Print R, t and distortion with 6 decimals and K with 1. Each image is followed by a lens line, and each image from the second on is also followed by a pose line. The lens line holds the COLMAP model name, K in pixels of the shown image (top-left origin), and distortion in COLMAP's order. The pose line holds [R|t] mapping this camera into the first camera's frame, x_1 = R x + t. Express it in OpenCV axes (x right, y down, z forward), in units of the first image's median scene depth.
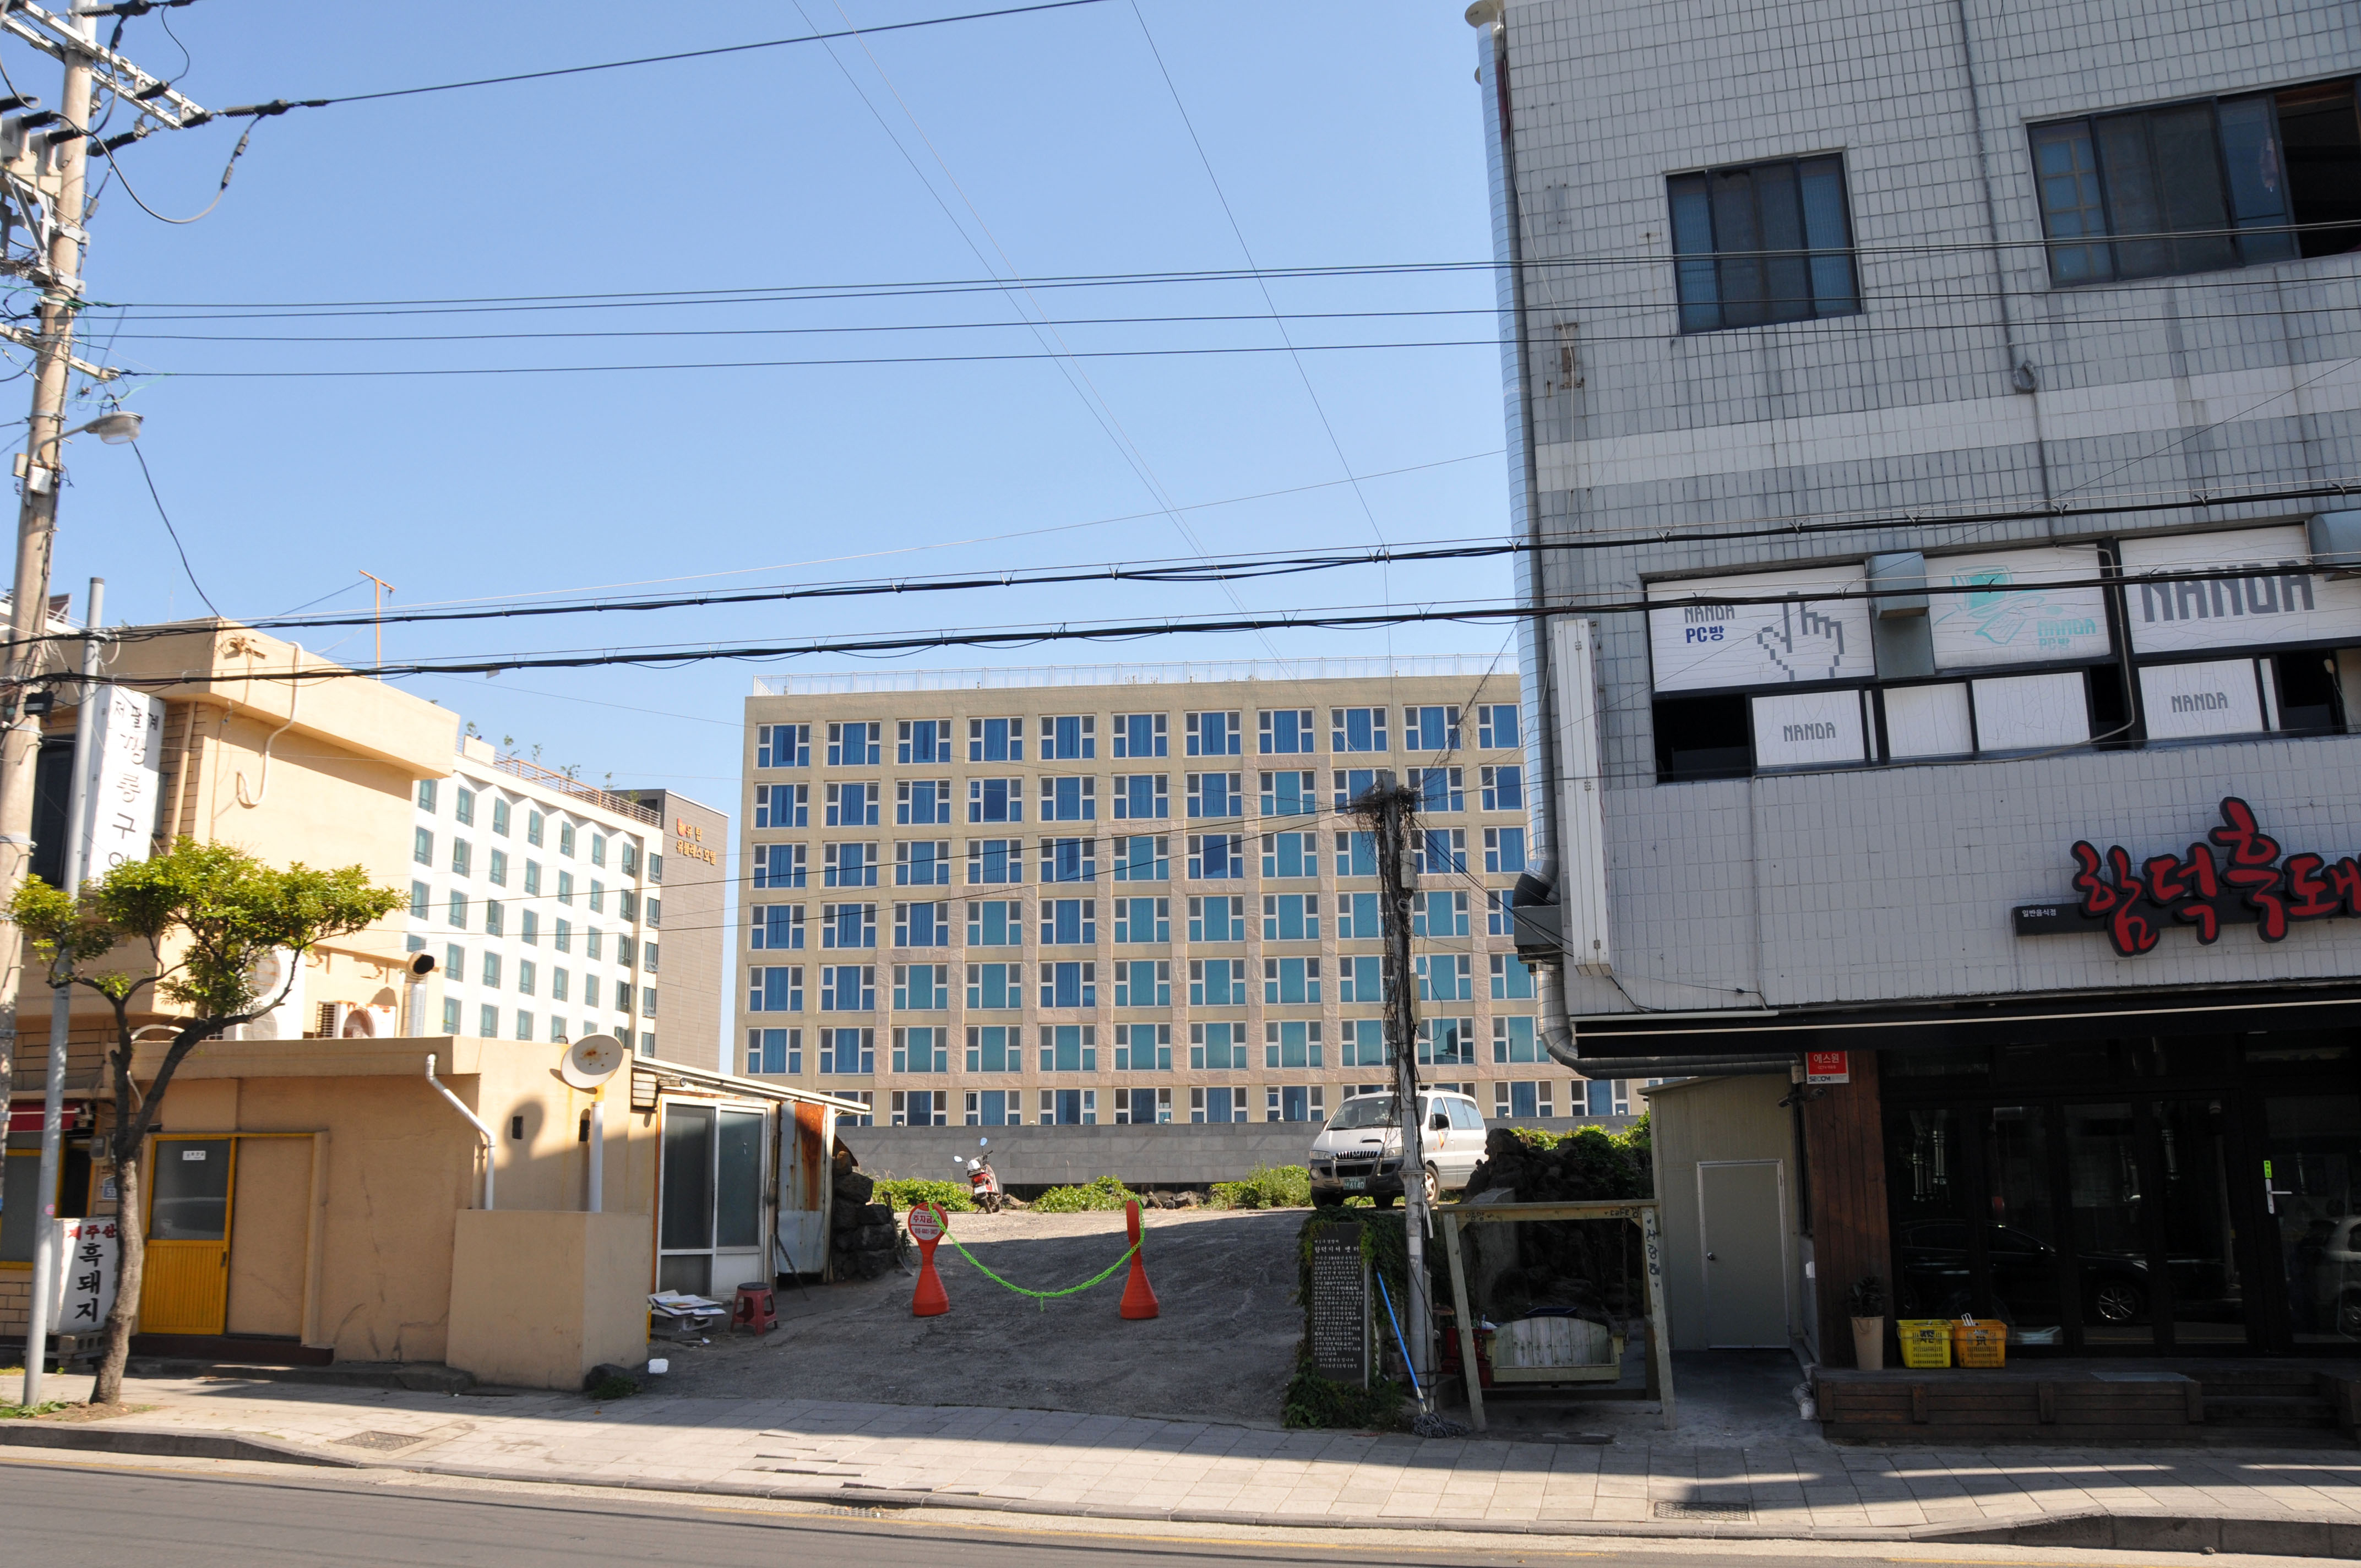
lens RADIAL K [[1934.9, 0, 1176.9], [0, 1934.9, 795.5], [0, 0, 1]] dist [-0.087693, -0.000504]
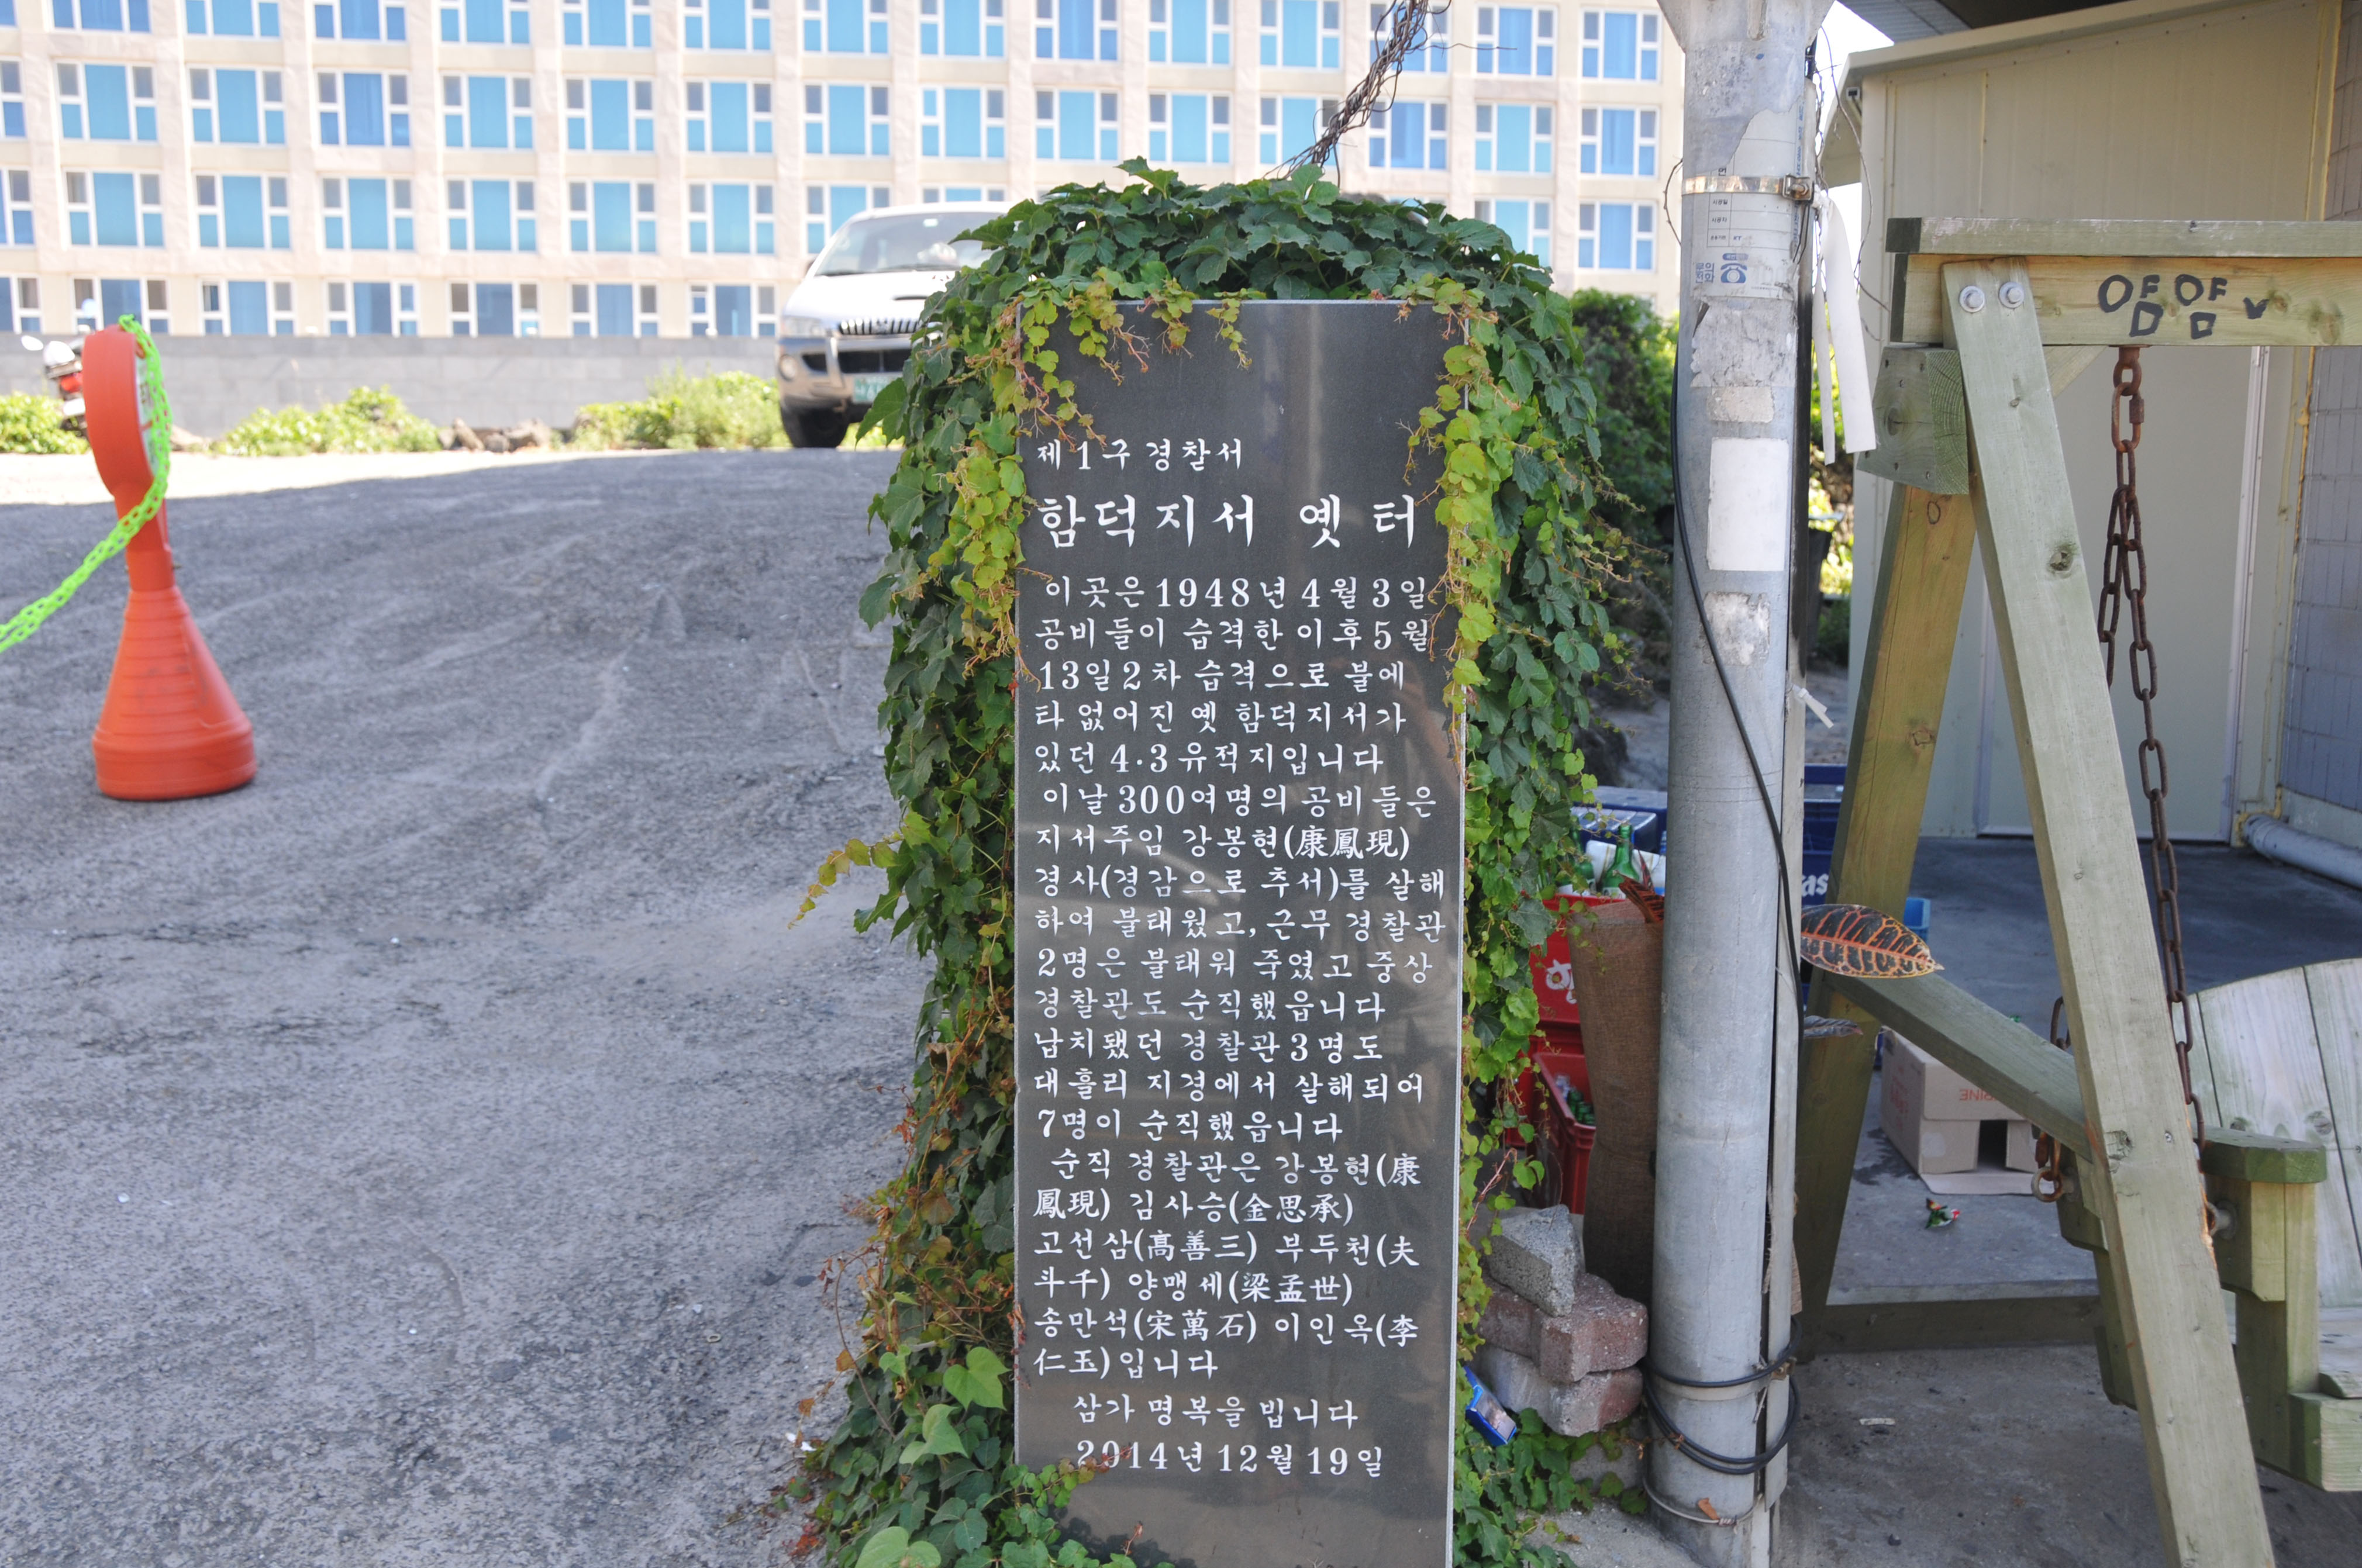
lens RADIAL K [[2281.6, 0, 1170.6], [0, 2281.6, 792.5], [0, 0, 1]] dist [-0.073879, 0.000000]
pose [[0.968593, -0.024296, 0.247462, 0.010617], [-0.061195, 0.941313, 0.331942, 0.049226], [-0.241004, -0.336660, 0.910262, 0.208657]]
